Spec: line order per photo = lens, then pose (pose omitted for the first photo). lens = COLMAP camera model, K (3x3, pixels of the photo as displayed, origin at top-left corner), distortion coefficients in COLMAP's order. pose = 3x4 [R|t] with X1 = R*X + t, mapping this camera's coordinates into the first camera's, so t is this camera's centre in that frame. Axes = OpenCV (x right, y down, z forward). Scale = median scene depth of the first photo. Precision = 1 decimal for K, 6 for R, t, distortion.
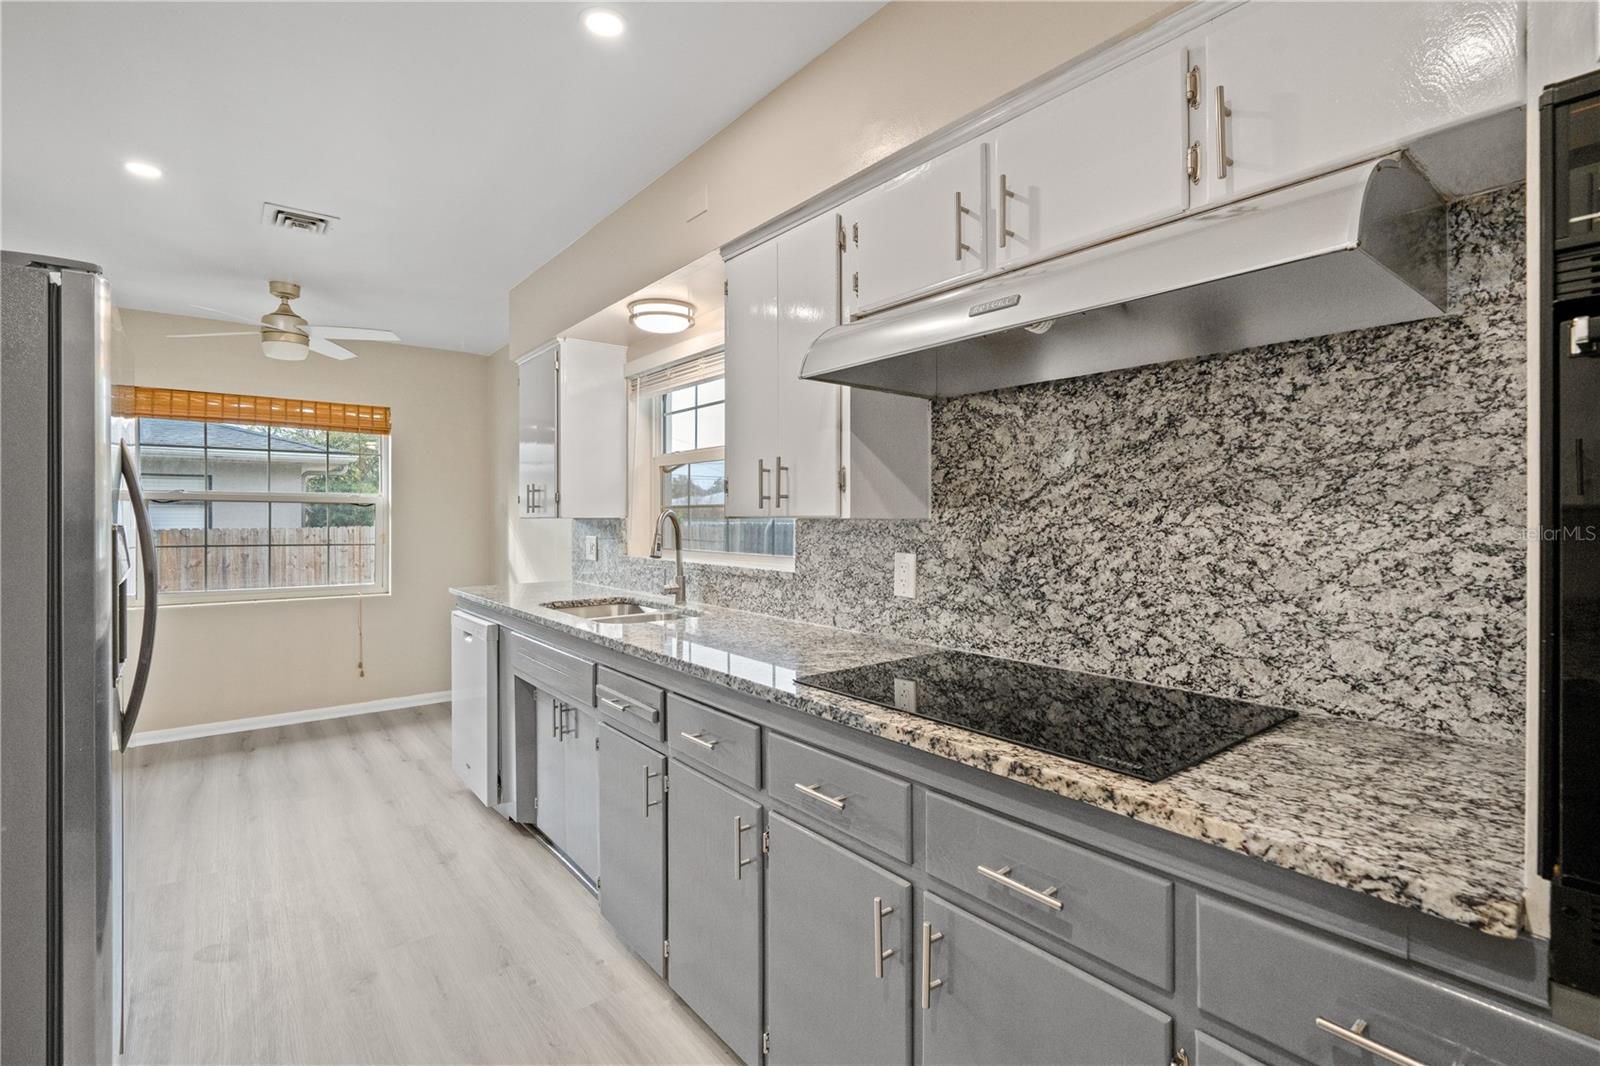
lens RADIAL K [[740.6, 0, 799.9], [0, 740.6, 520.1], [0, 0, 1]] dist [-0.001943, -0.000059]
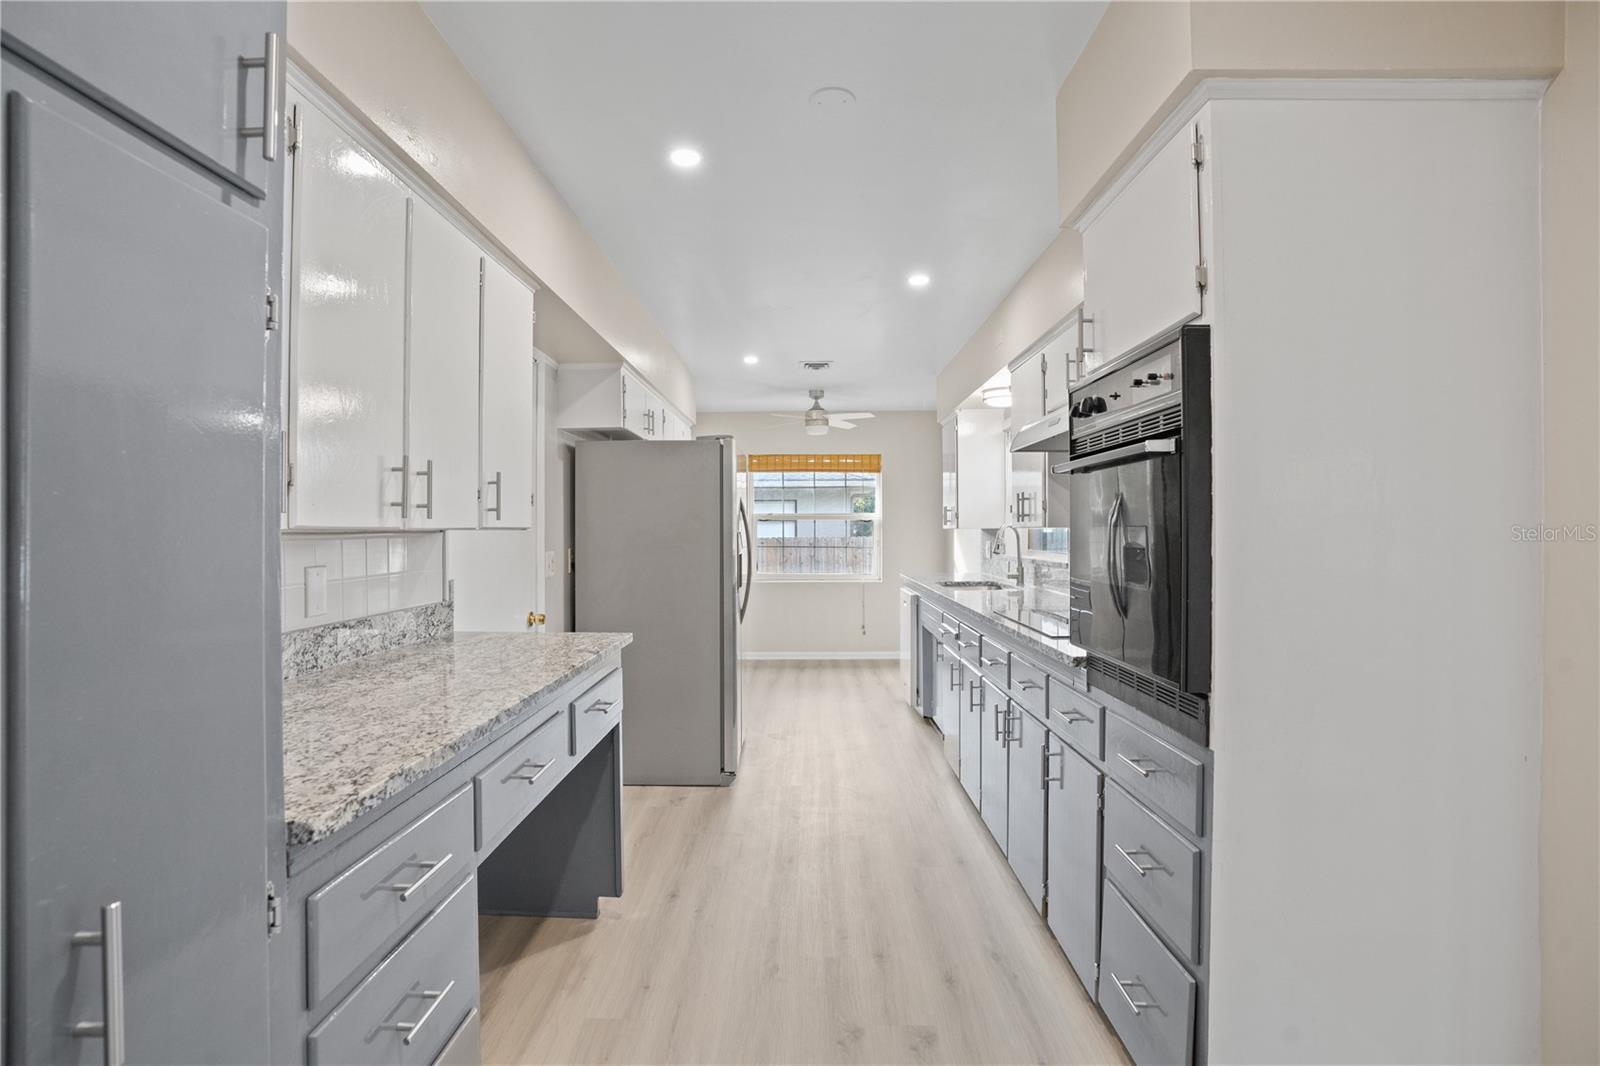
lens RADIAL K [[740.6, 0, 799.9], [0, 740.6, 520.1], [0, 0, 1]] dist [-0.001943, -0.000059]
pose [[0.779082, -0.013318, -0.626780, 0.427311], [0.003168, 0.999845, -0.017308, 0.005908], [0.626914, 0.011499, 0.779004, -0.435462]]
